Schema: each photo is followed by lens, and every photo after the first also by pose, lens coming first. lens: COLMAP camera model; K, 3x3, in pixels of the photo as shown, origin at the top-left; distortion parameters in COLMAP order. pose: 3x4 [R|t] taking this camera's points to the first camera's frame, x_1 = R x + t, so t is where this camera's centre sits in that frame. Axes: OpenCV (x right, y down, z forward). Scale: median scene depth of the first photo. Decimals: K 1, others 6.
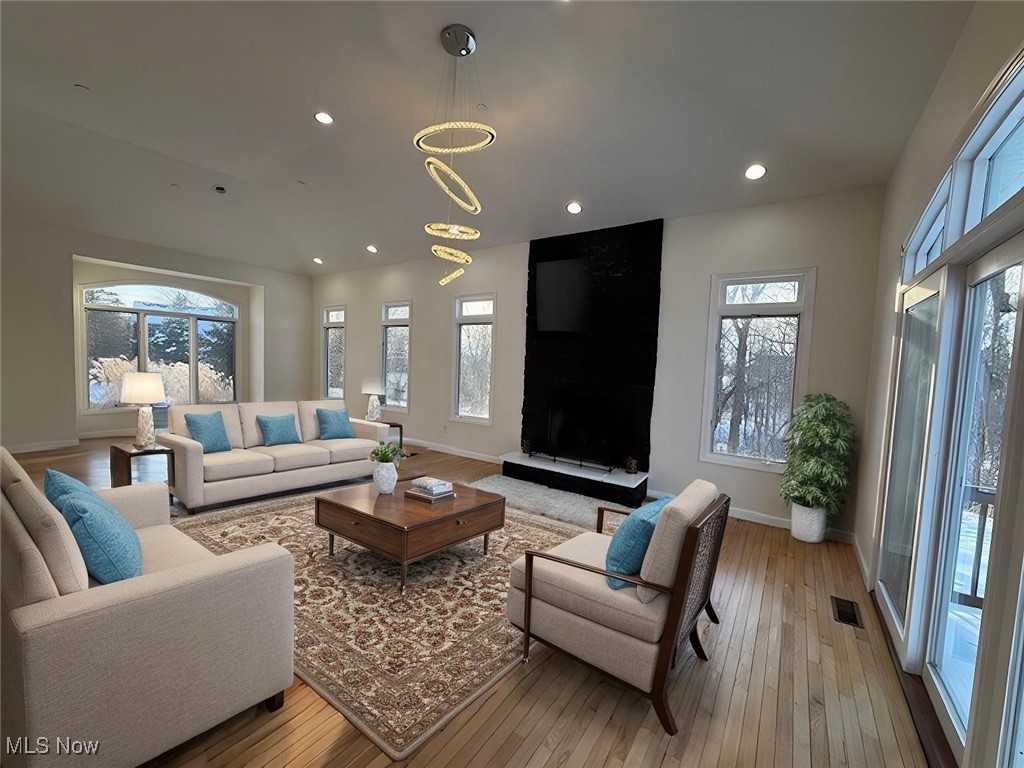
lens RADIAL K [[409.4, 0, 508.9], [0, 409.4, 385.7], [0, 0, 1]] dist [0.001035, -0.000225]
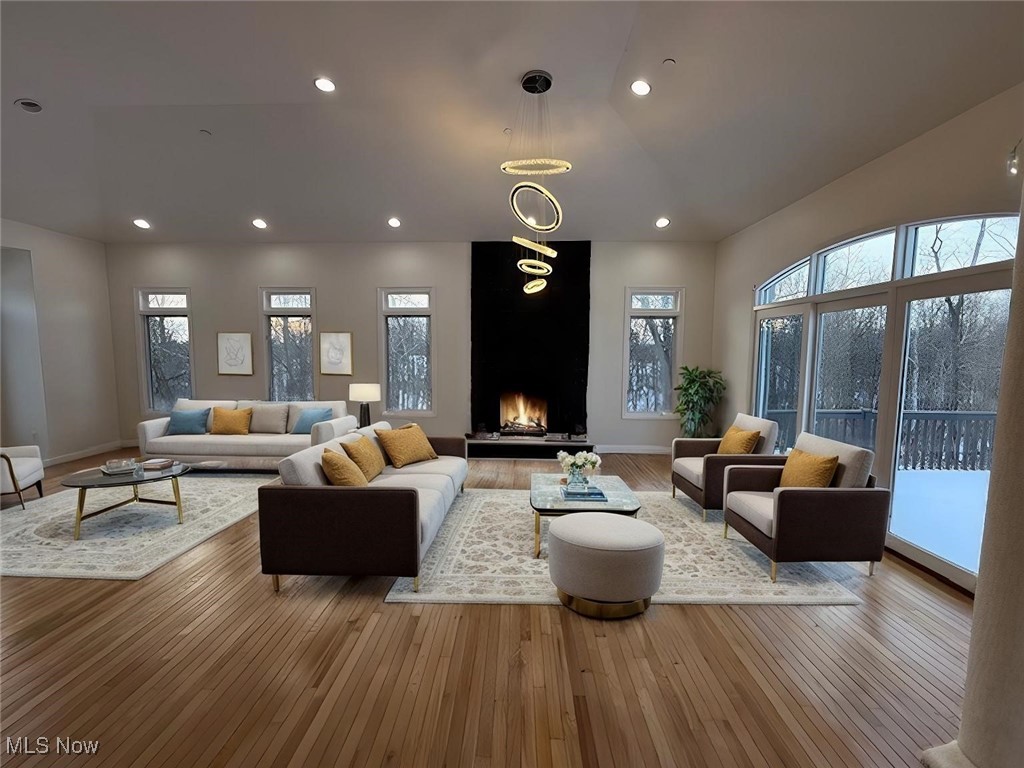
lens RADIAL K [[409.4, 0, 508.9], [0, 409.4, 385.7], [0, 0, 1]] dist [0.001035, -0.000225]
pose [[0.833706, -0.077606, 0.546728, -0.489463], [0.058063, 0.996907, 0.052967, -0.024707], [-0.549148, -0.012414, 0.835633, 0.031747]]
